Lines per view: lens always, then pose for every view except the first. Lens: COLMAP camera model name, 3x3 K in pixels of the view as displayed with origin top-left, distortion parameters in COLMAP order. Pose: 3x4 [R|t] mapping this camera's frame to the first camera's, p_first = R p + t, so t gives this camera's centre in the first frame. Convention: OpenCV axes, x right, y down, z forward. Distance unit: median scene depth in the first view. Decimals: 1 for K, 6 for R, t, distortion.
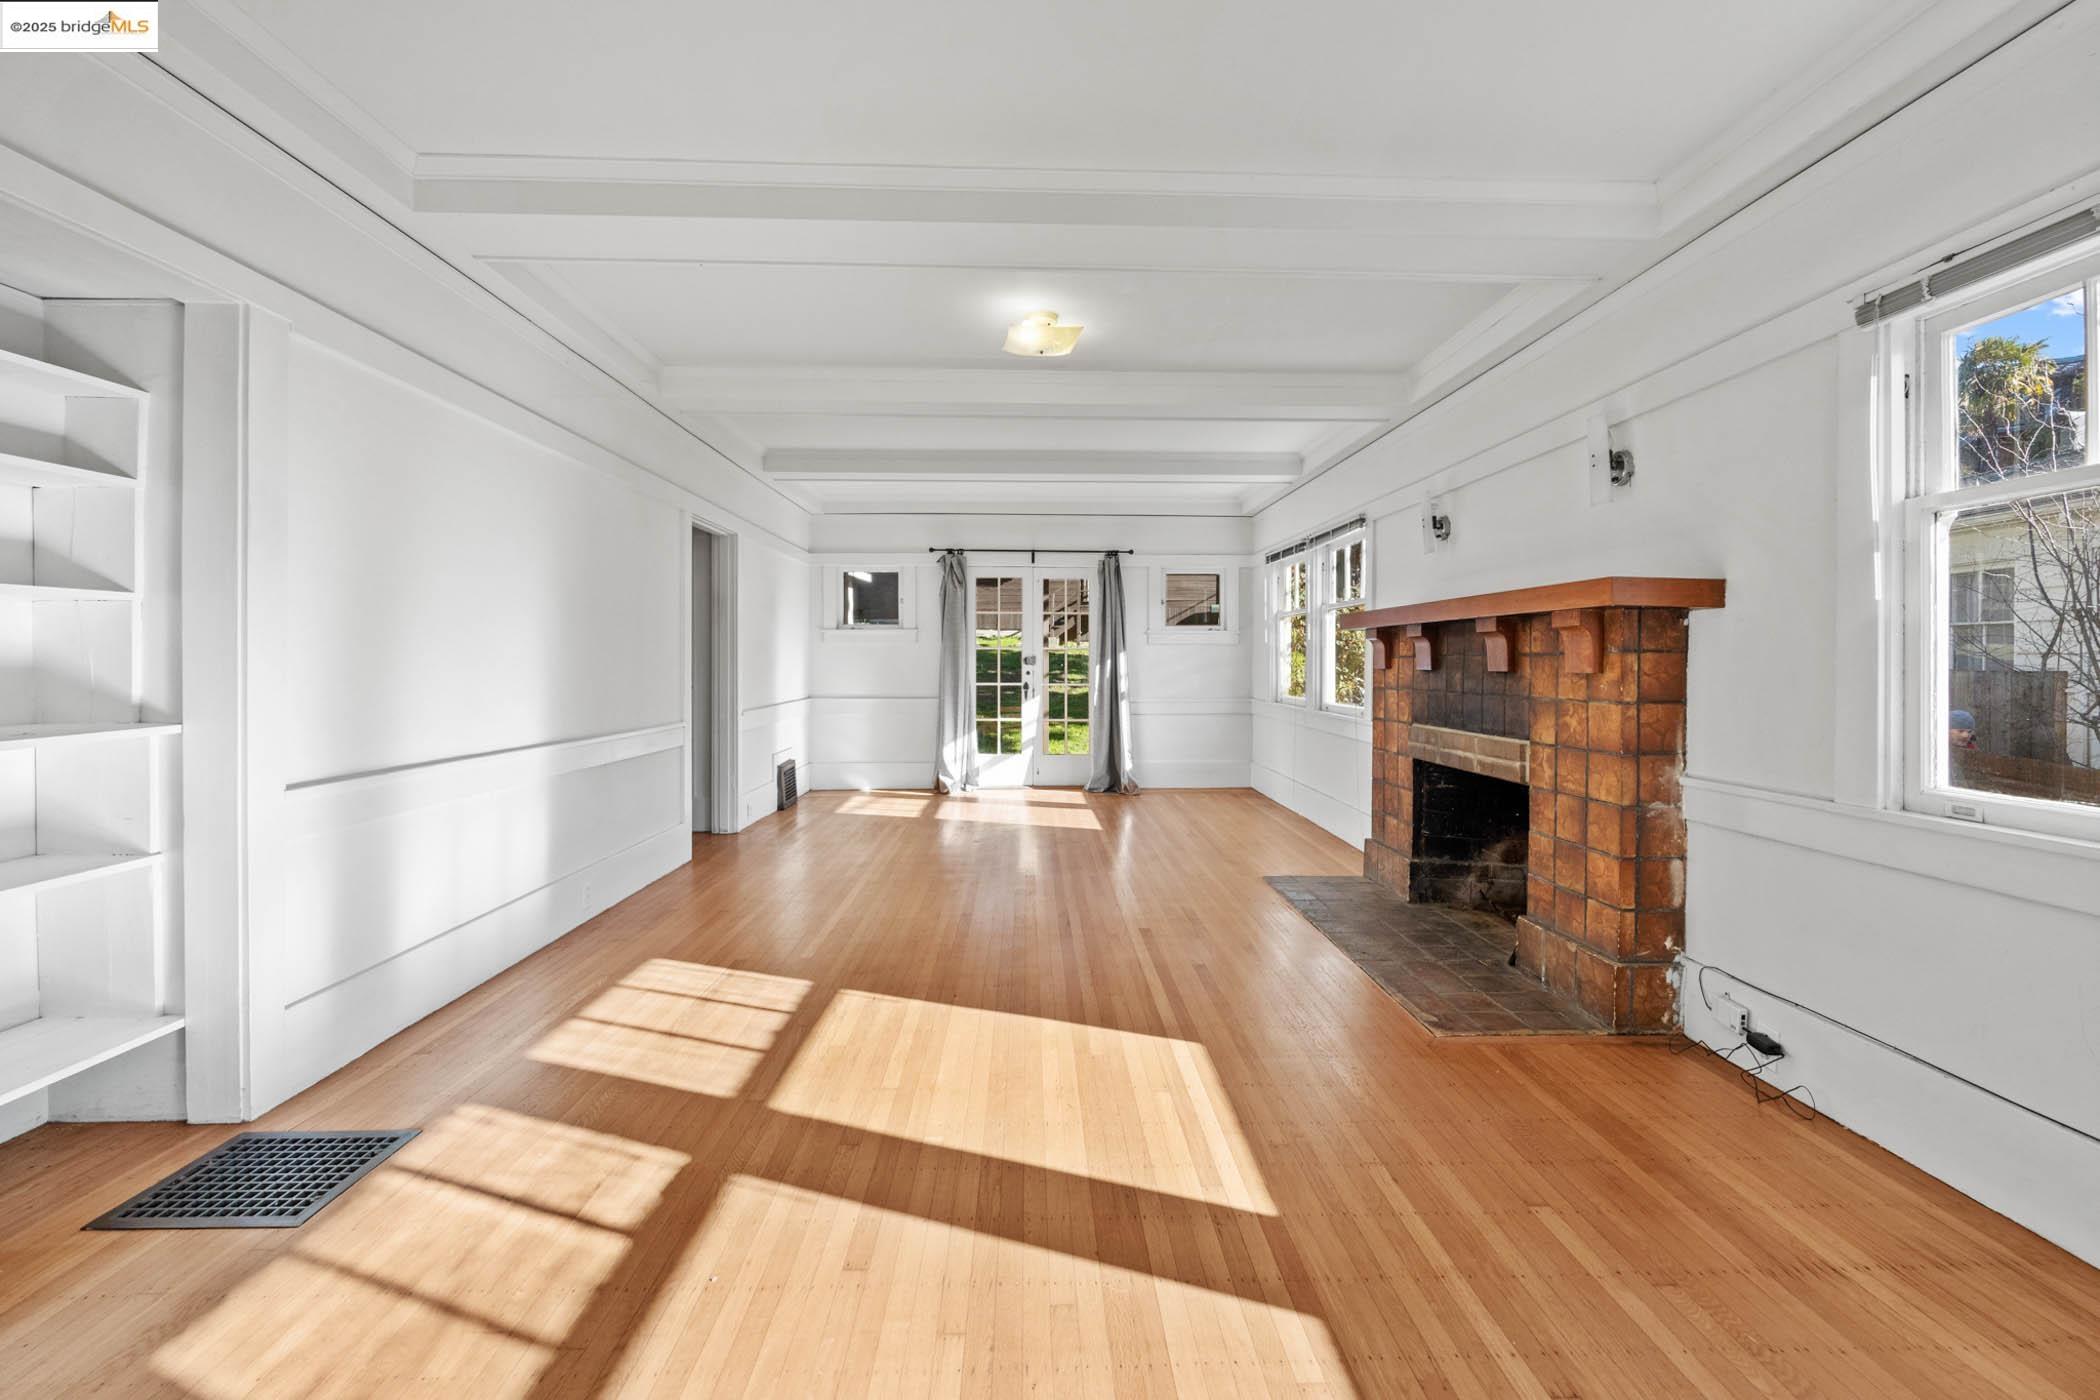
lens RADIAL K [[845.6, 0, 1046.9], [0, 845.6, 665.0], [0, 0, 1]] dist [-0.001676, 0.000525]
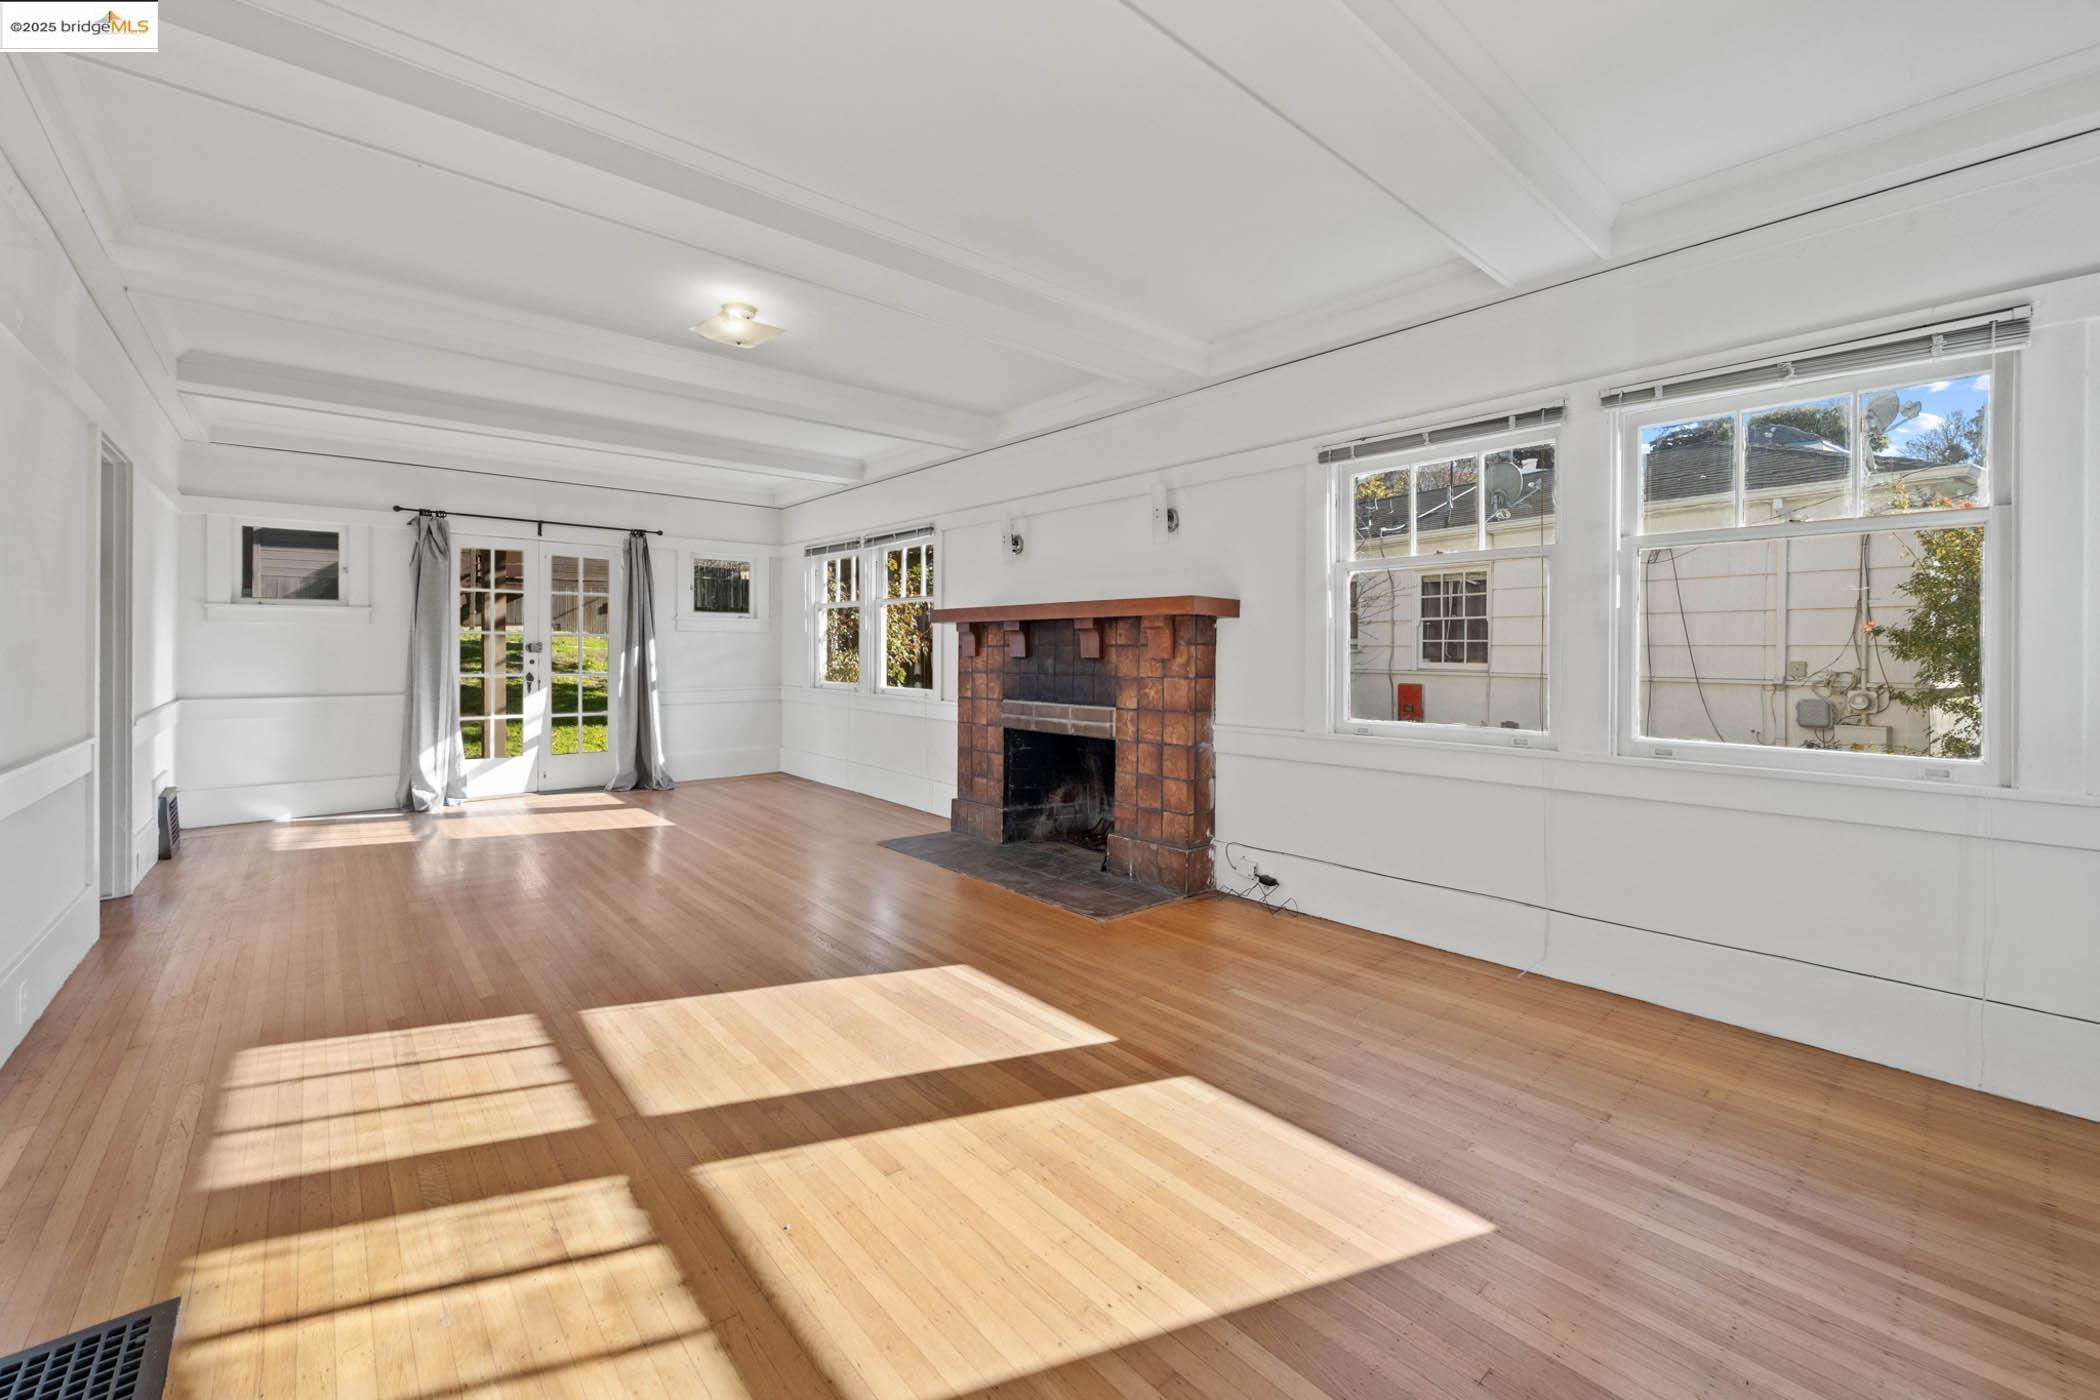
lens RADIAL K [[854.5, 0, 1042.9], [0, 854.5, 651.0], [0, 0, 1]] dist [-0.000849, 0.000501]
pose [[0.775931, 0.001929, 0.630815, -0.422221], [-0.000647, 0.999997, -0.002263, -0.000377], [-0.630818, 0.001348, 0.775930, -0.021832]]
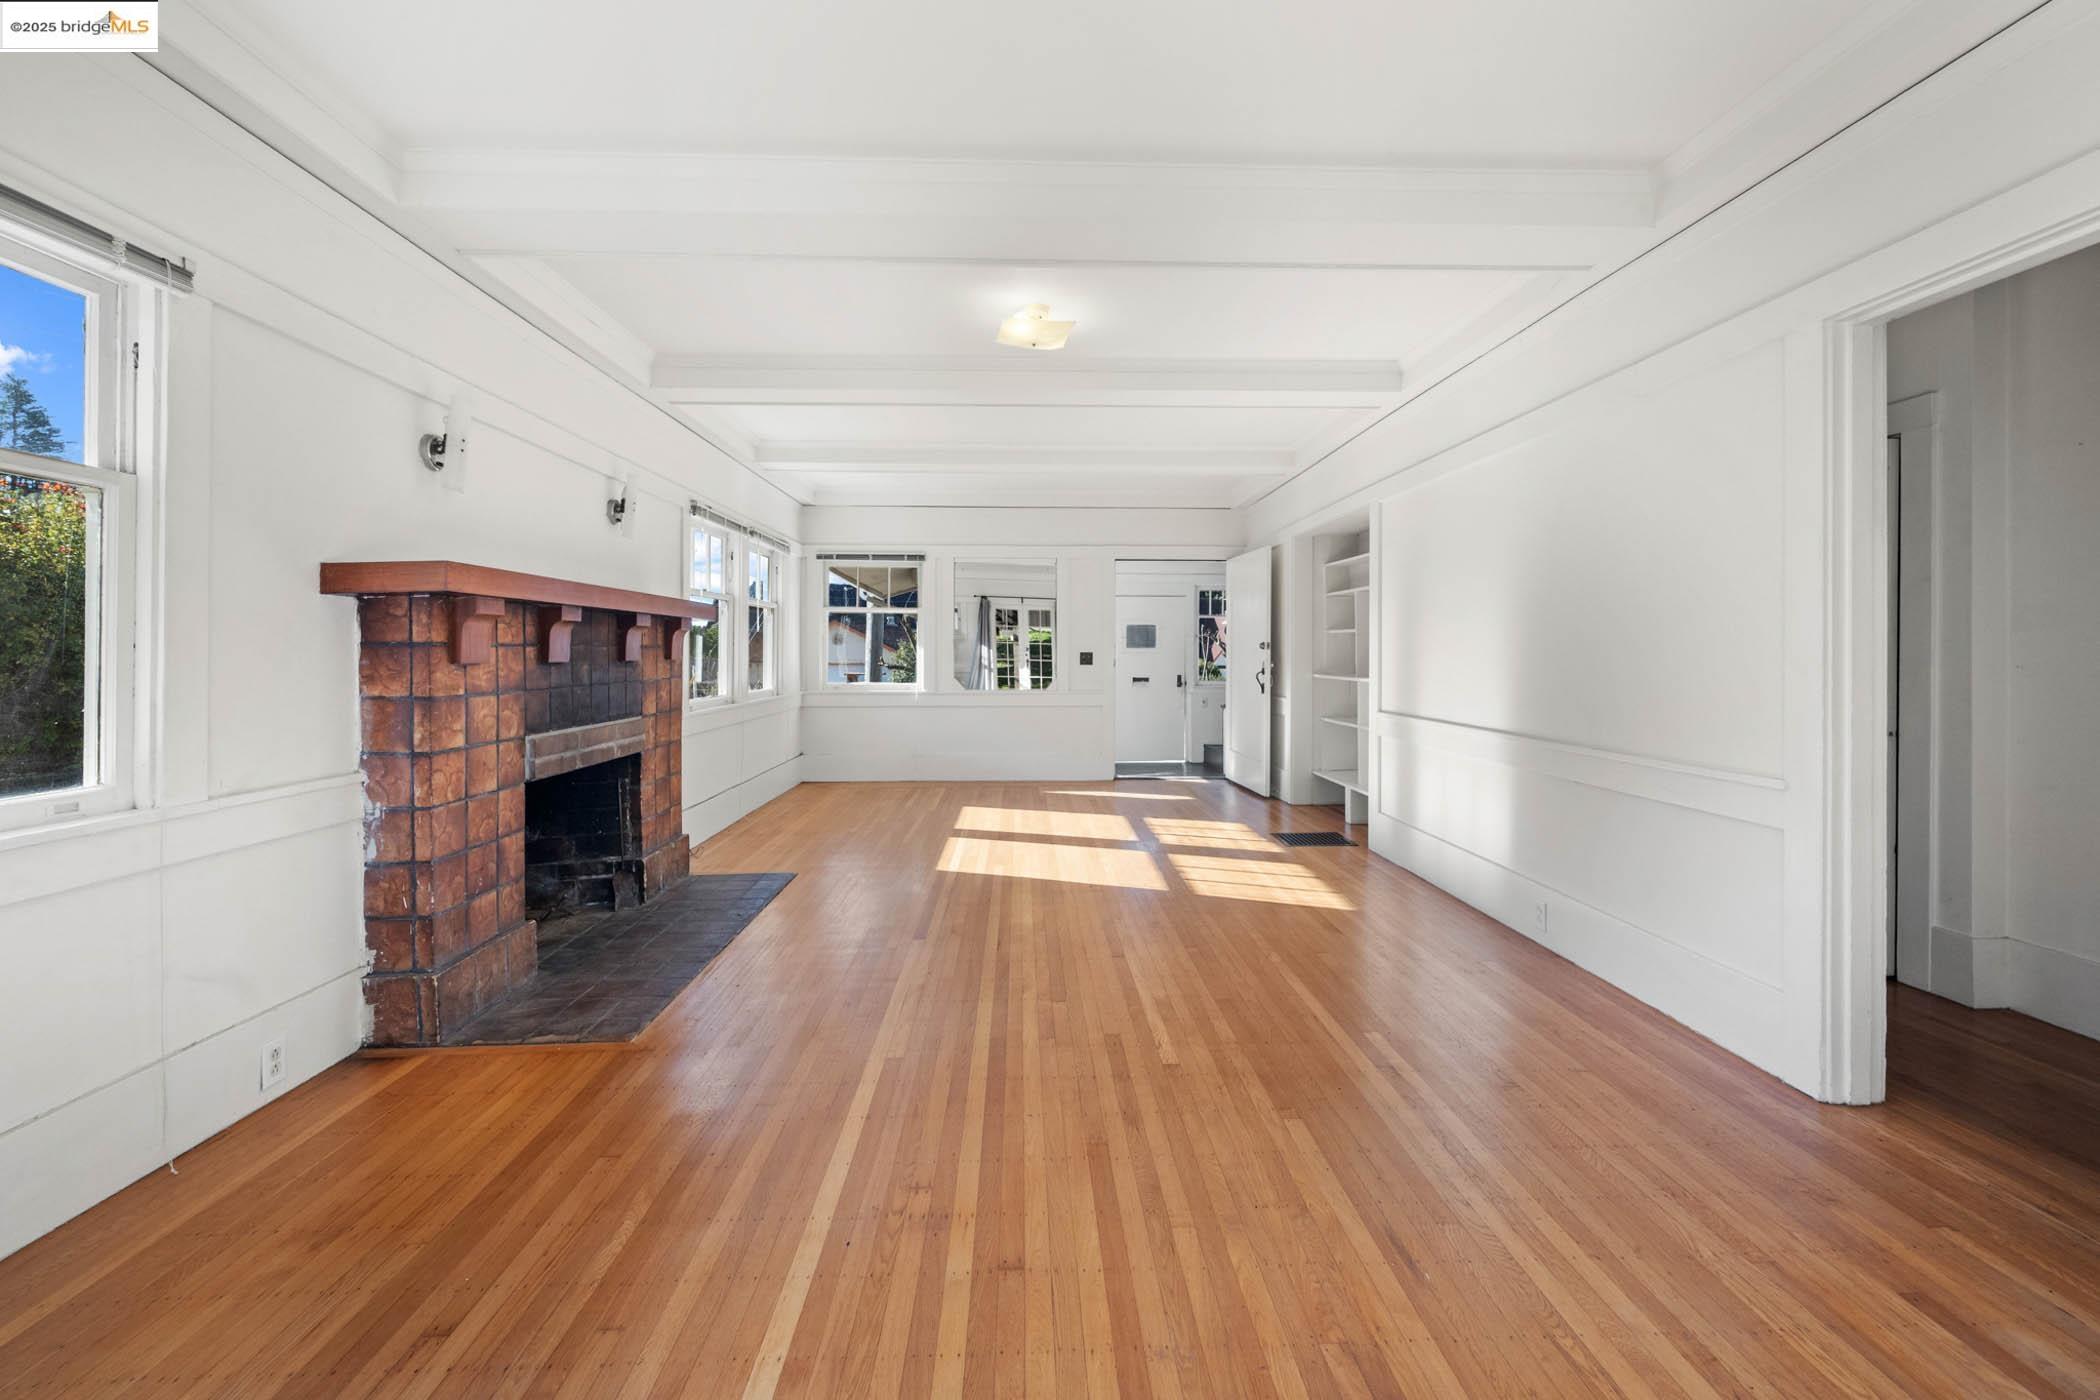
lens RADIAL K [[854.5, 0, 1042.9], [0, 854.5, 651.0], [0, 0, 1]] dist [-0.000849, 0.000501]
pose [[-0.999993, -0.001023, -0.003493, -0.018996], [-0.001032, 0.999997, 0.002418, -0.009575], [0.003491, 0.002422, -0.999991, 2.307594]]
